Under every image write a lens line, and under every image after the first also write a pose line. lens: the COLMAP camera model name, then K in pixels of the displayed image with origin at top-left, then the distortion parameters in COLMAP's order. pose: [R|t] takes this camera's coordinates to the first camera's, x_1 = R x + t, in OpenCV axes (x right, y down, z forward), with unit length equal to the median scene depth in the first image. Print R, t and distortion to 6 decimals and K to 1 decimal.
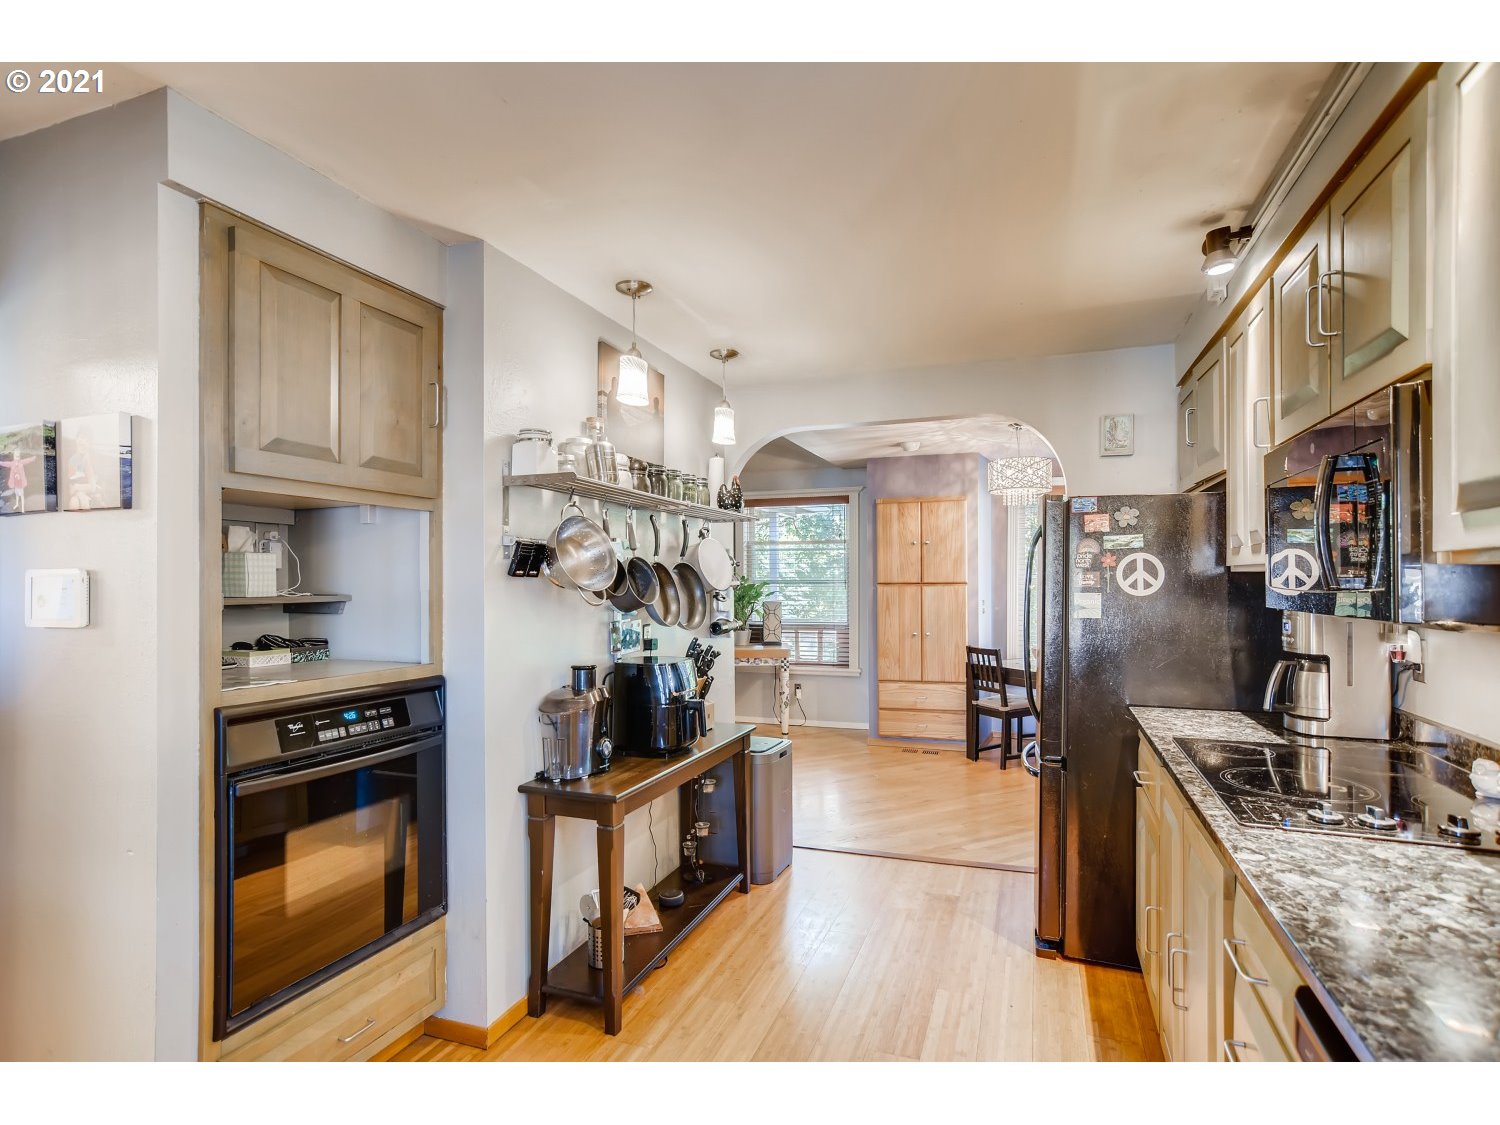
lens RADIAL K [[754.6, 0, 741.3], [0, 754.6, 576.1], [0, 0, 1]] dist [-0.018529, 0.002760]
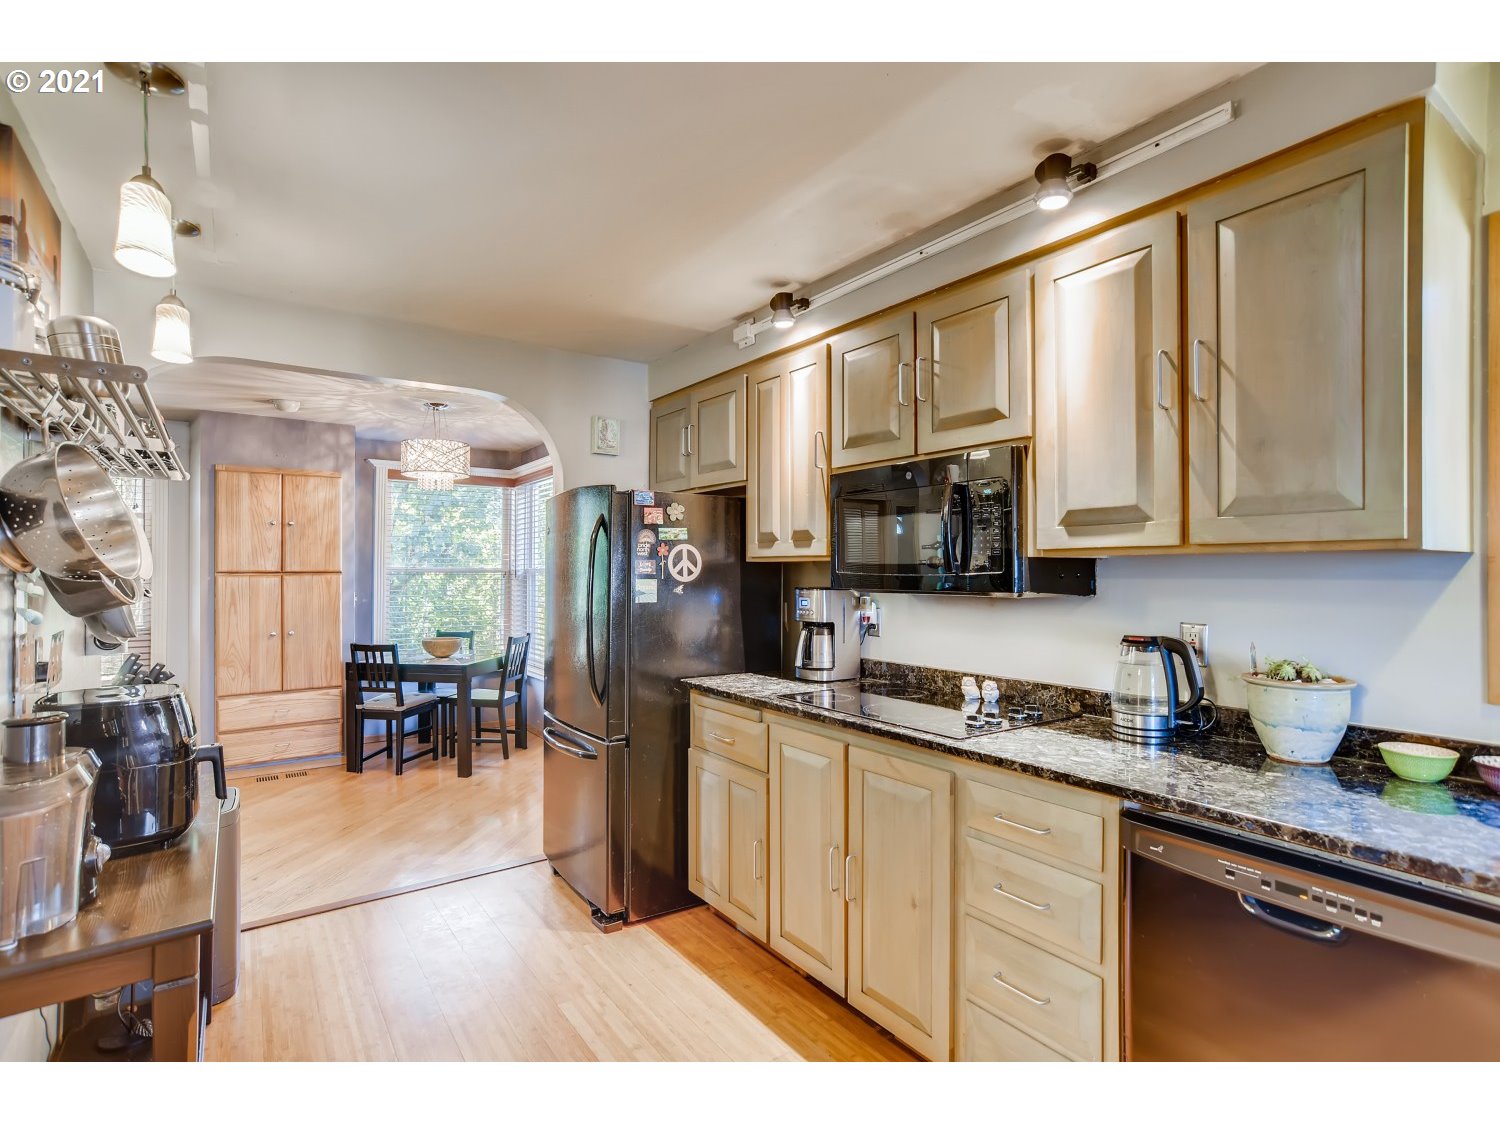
lens RADIAL K [[754.6, 0, 749.4], [0, 754.6, 560.7], [0, 0, 1]] dist [-0.018529, 0.002760]
pose [[0.556293, 0.015373, 0.830844, -0.296685], [-0.007509, 0.999881, -0.013473, 0.007136], [-0.830953, 0.001257, 0.556342, 0.217010]]
